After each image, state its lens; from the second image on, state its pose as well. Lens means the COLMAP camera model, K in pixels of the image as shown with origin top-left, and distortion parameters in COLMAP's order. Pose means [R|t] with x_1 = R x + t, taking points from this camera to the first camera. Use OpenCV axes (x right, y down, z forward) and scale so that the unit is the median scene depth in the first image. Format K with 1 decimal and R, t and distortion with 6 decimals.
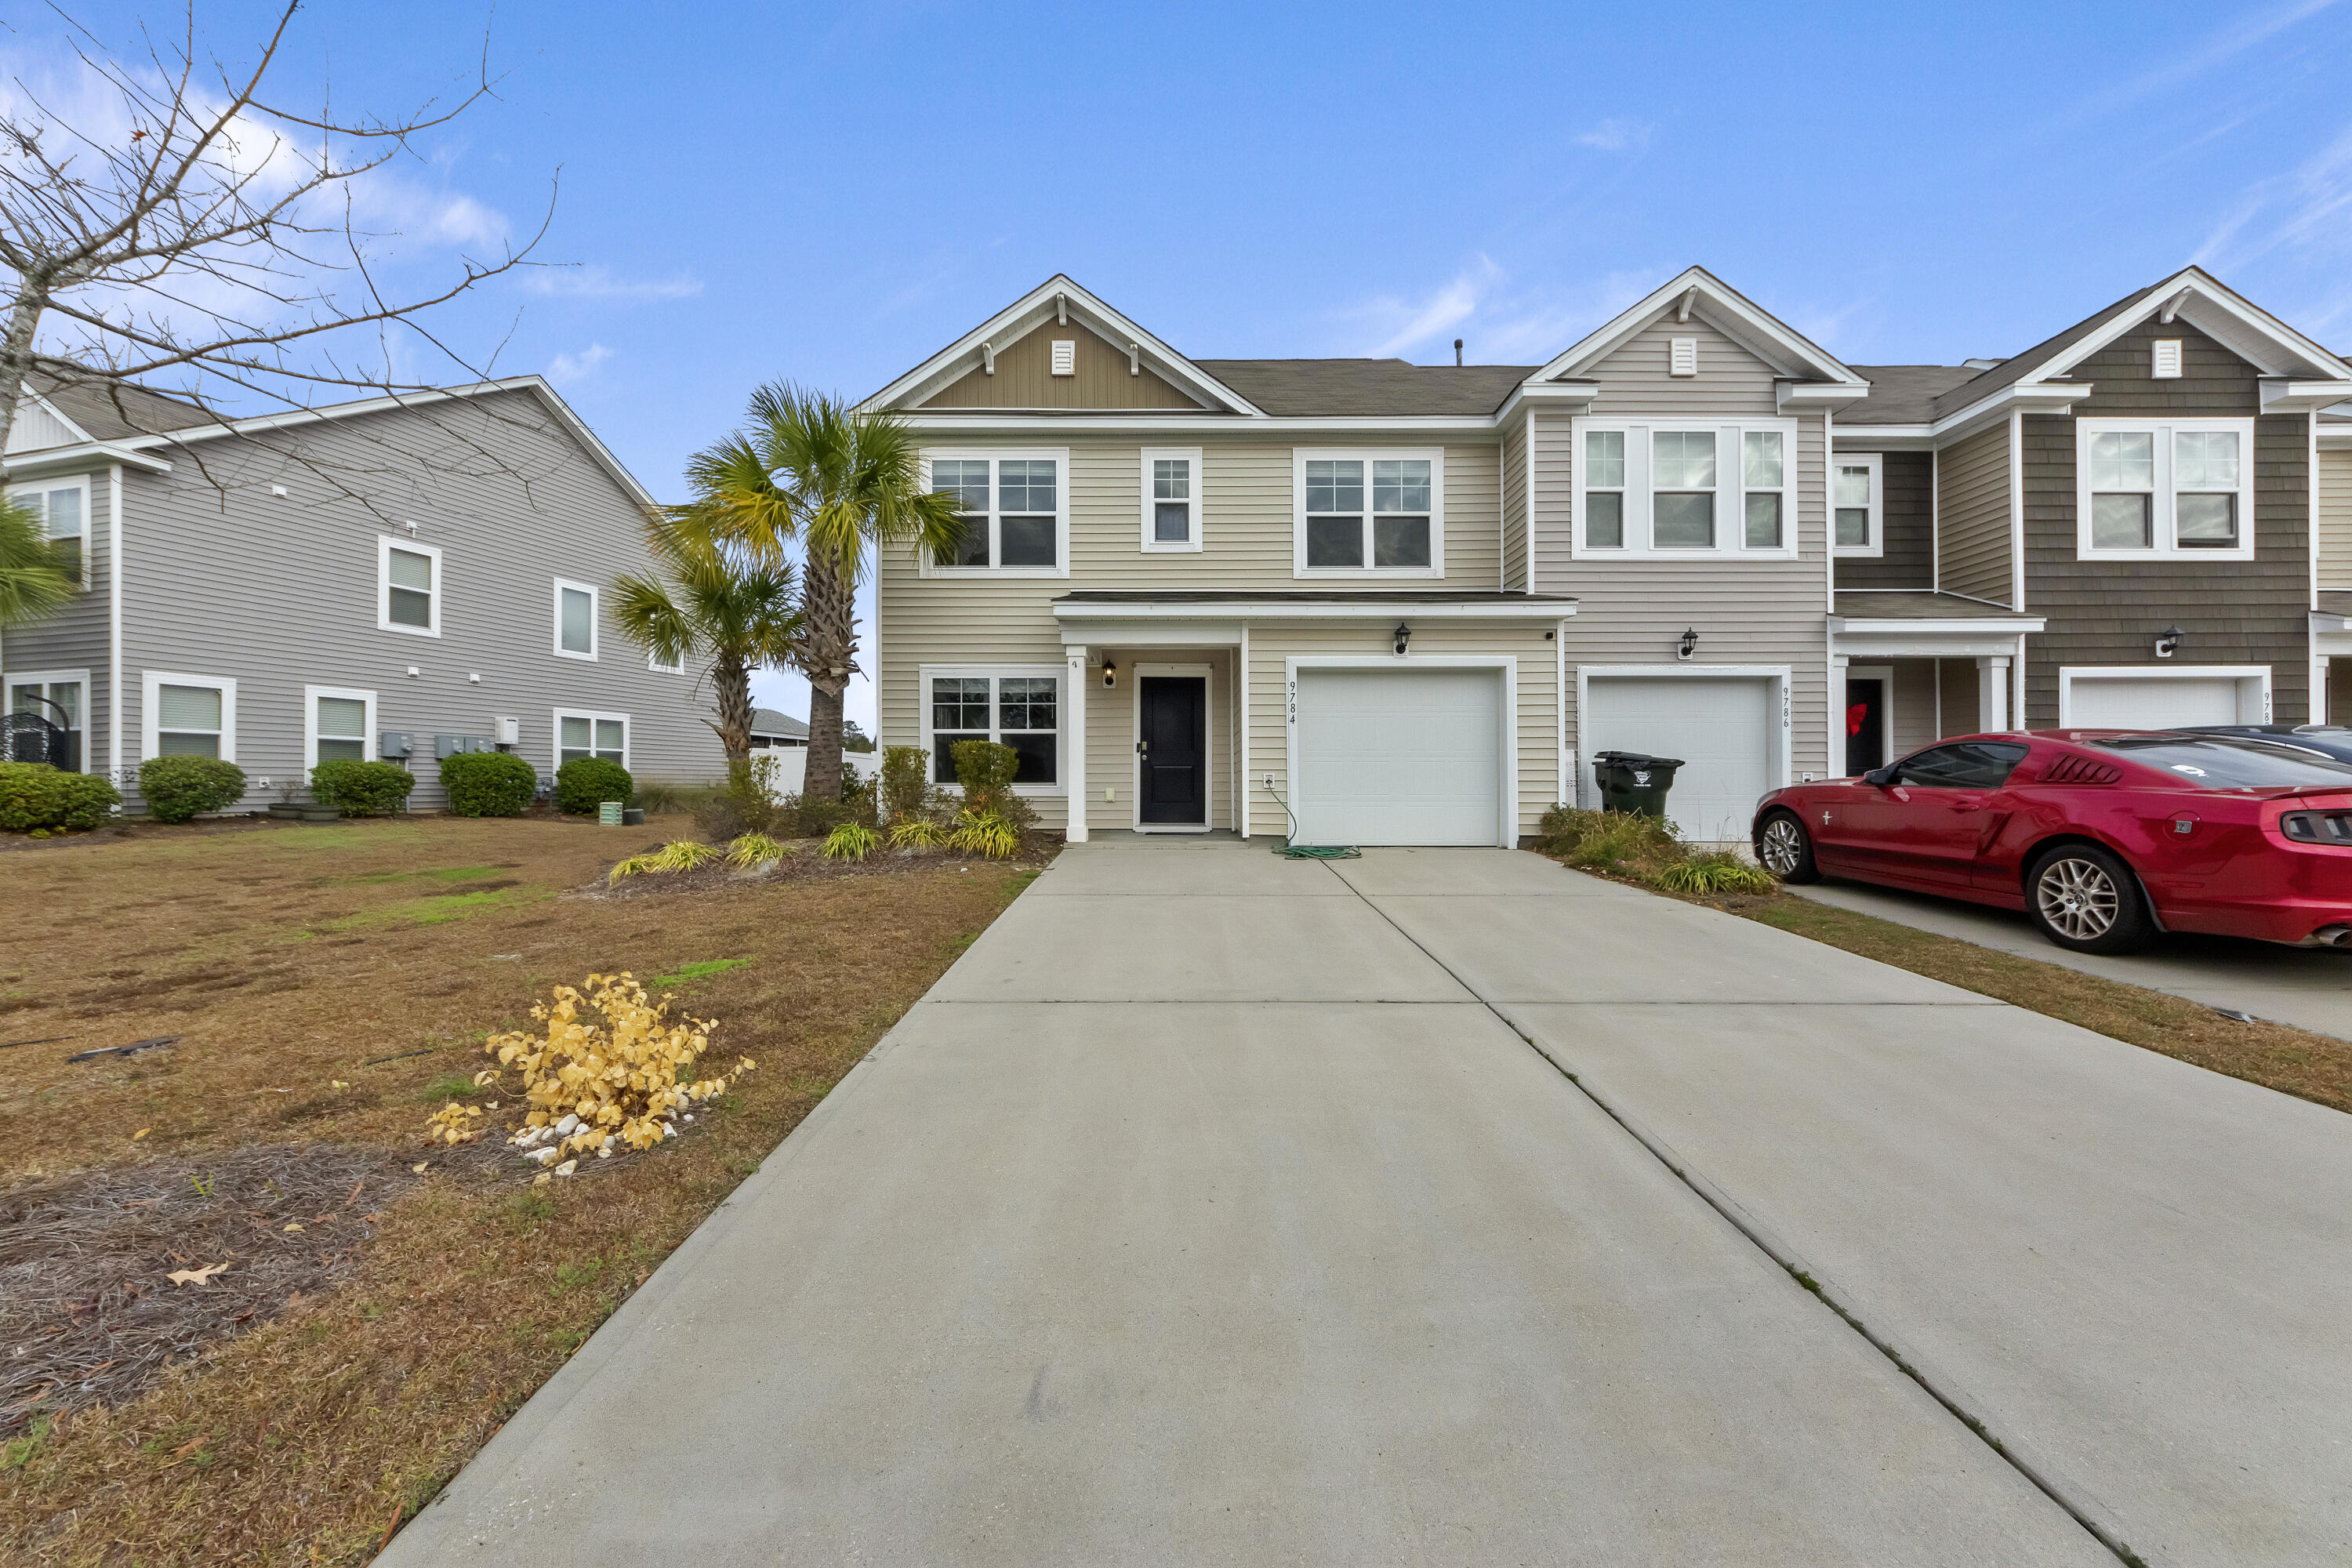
lens RADIAL K [[919.7, 0, 1176.0], [0, 919.7, 784.0], [0, 0, 1]] dist [0.002049, 0.002182]
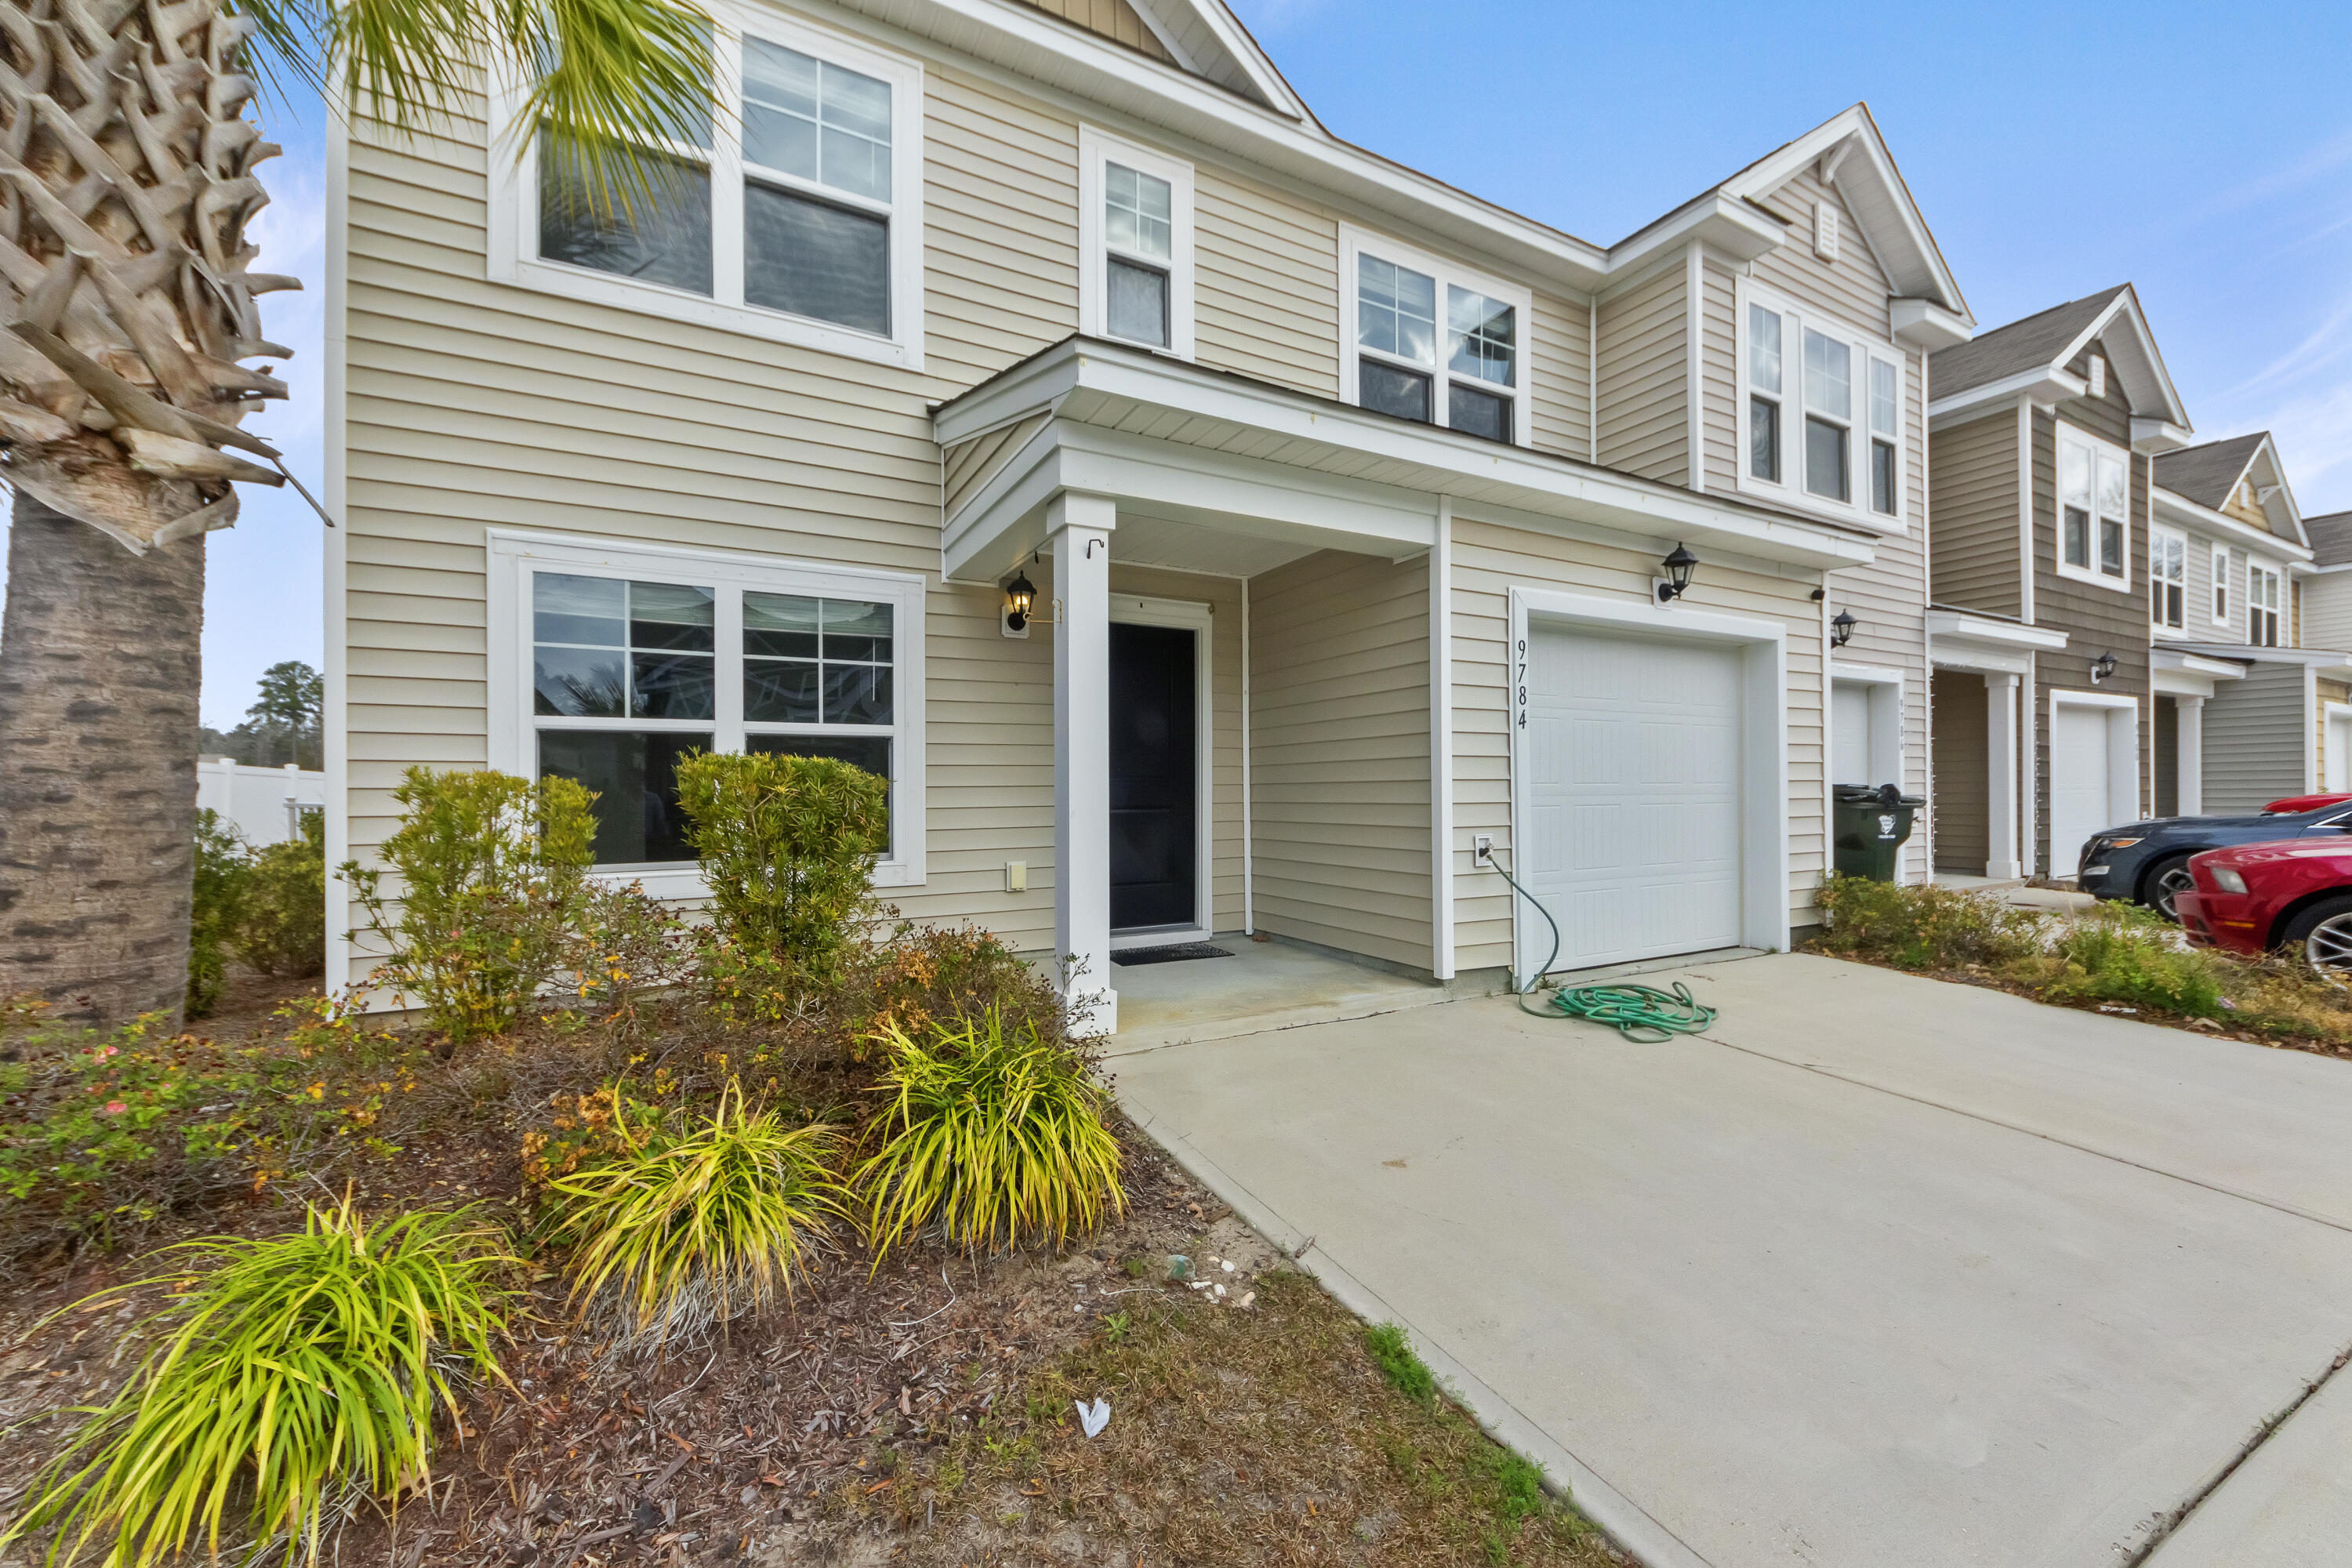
lens RADIAL K [[917.0, 0, 1176.0], [0, 917.0, 784.0], [0, 0, 1]] dist [0.002142, 0.000223]
pose [[0.875160, -0.002439, 0.483828, -0.240349], [0.006520, 0.999956, -0.006752, -0.032351], [-0.483790, 0.009064, 0.875137, 0.626705]]
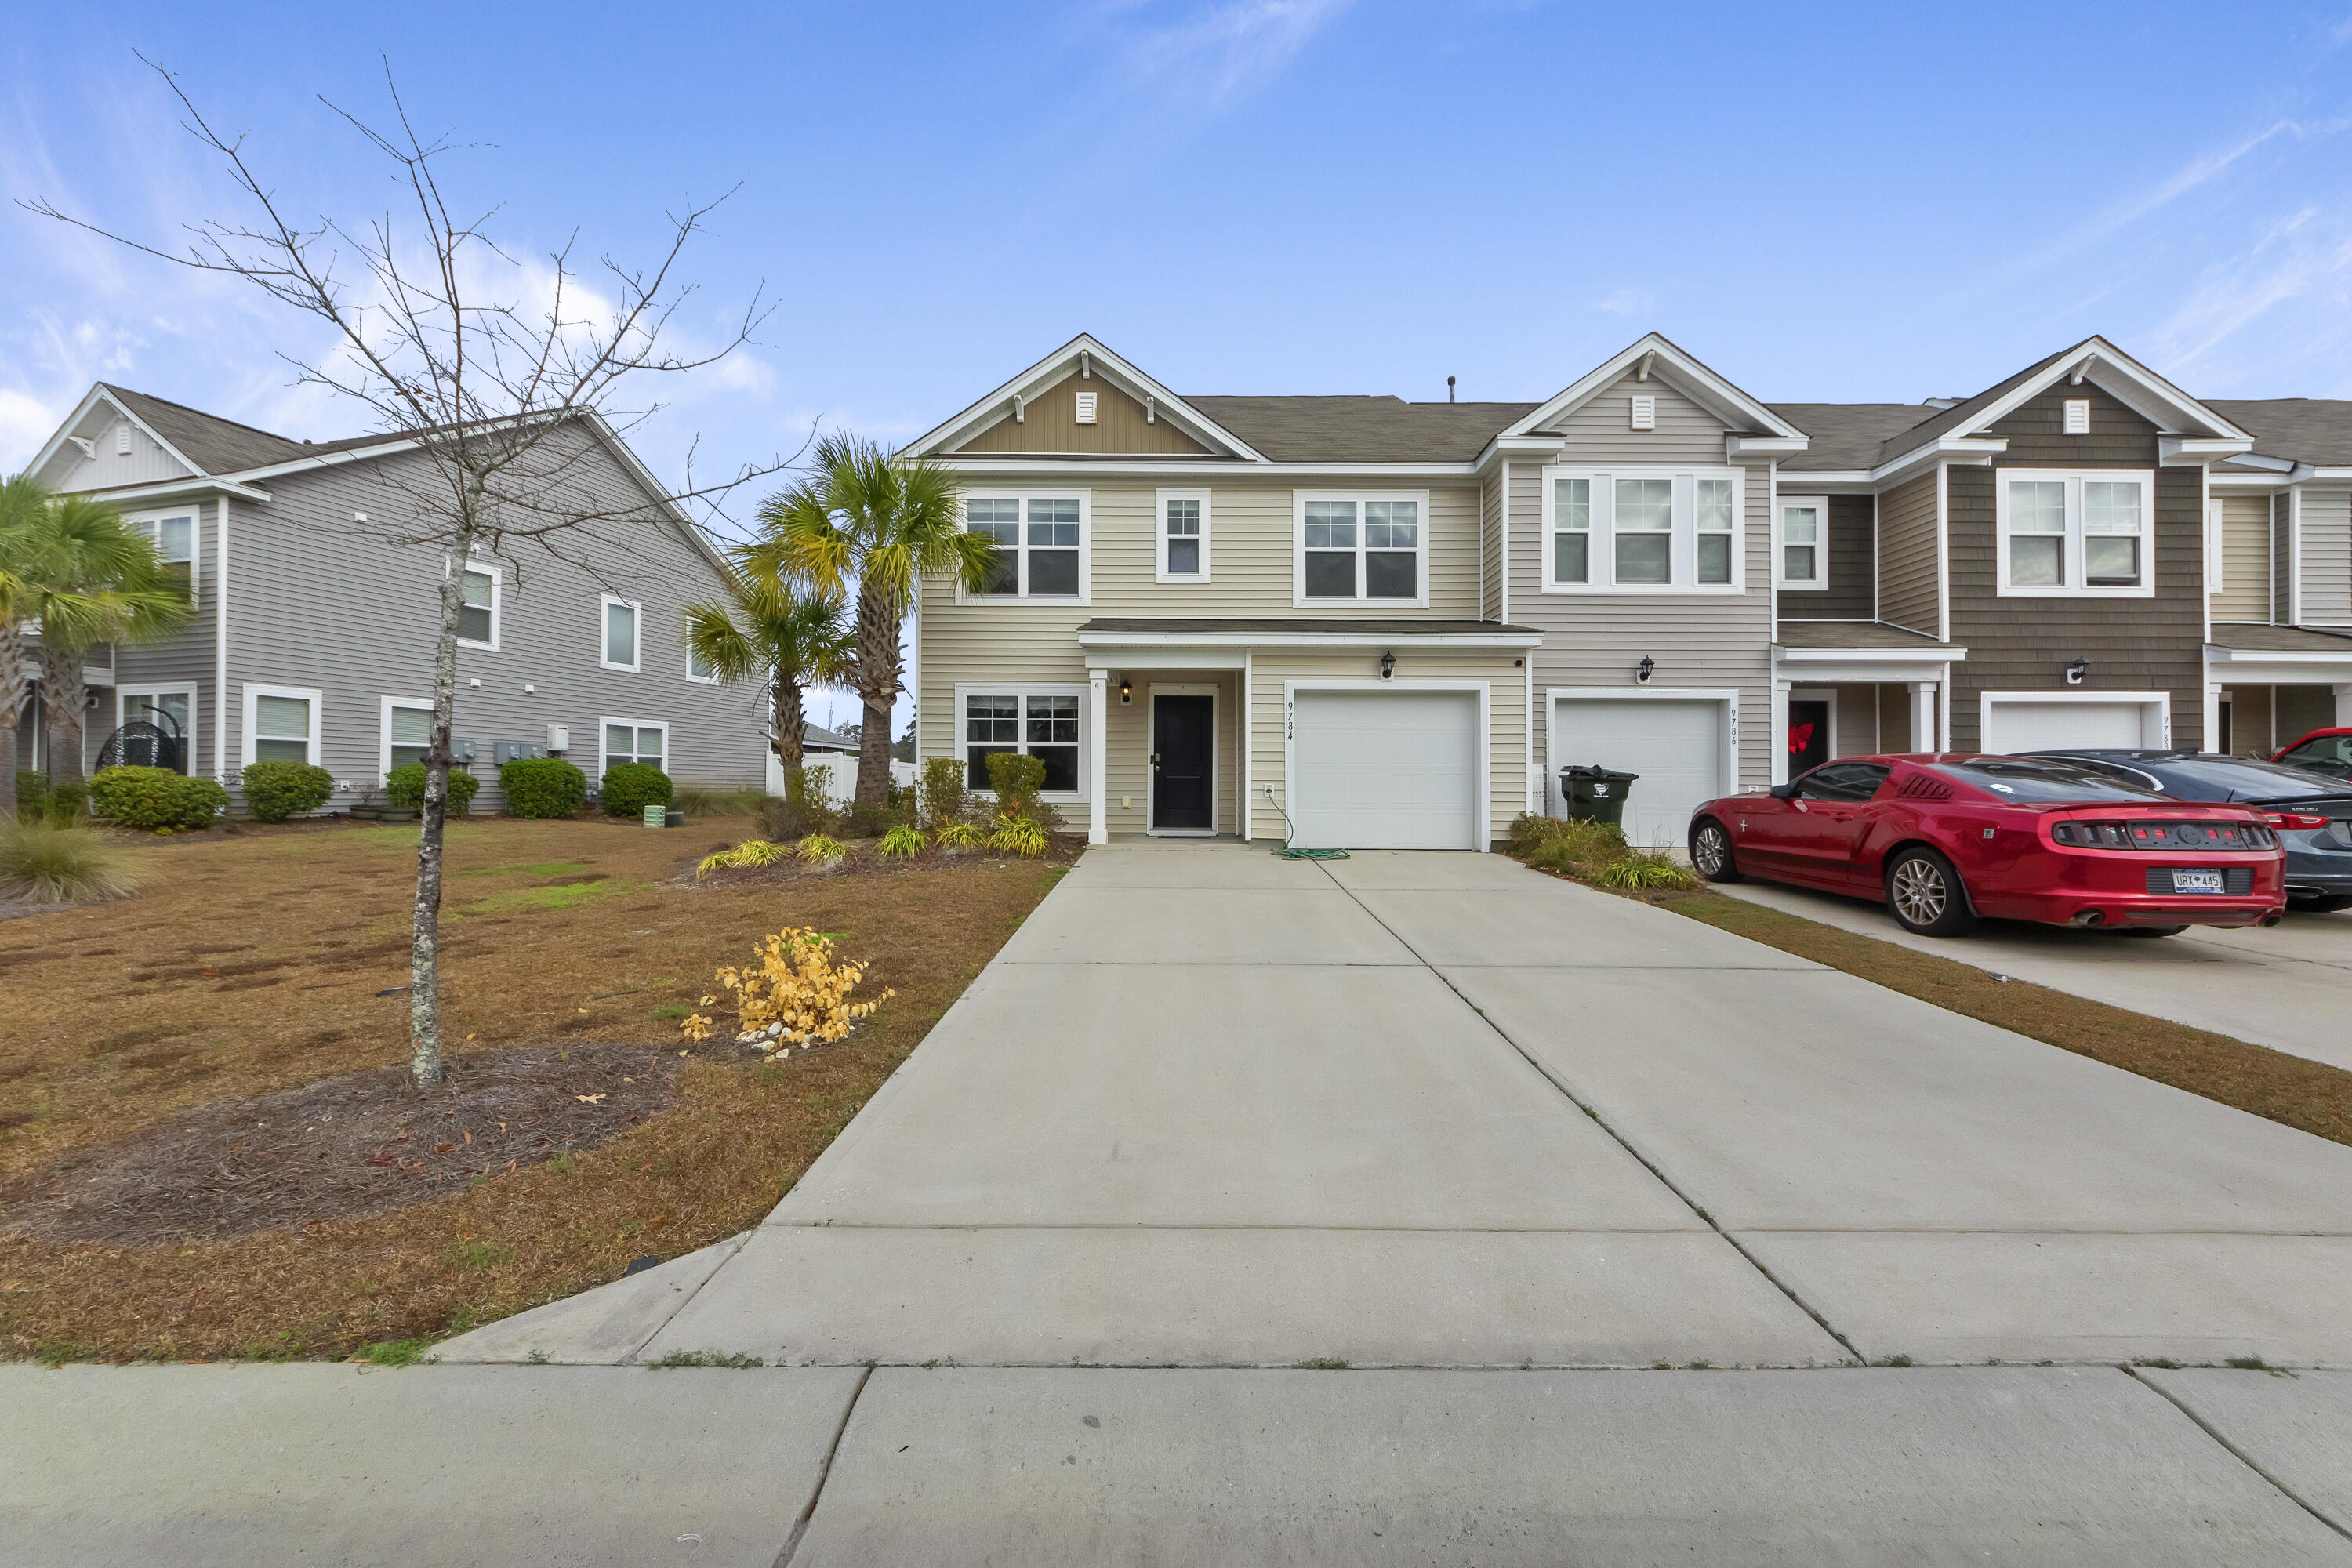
lens RADIAL K [[917.0, 0, 1176.0], [0, 917.0, 784.0], [0, 0, 1]] dist [0.002142, 0.000223]
pose [[0.999961, 0.005725, -0.006758, -0.004826], [-0.005771, 0.999960, -0.006779, -0.002739], [0.006719, 0.006817, 0.999954, -0.113360]]
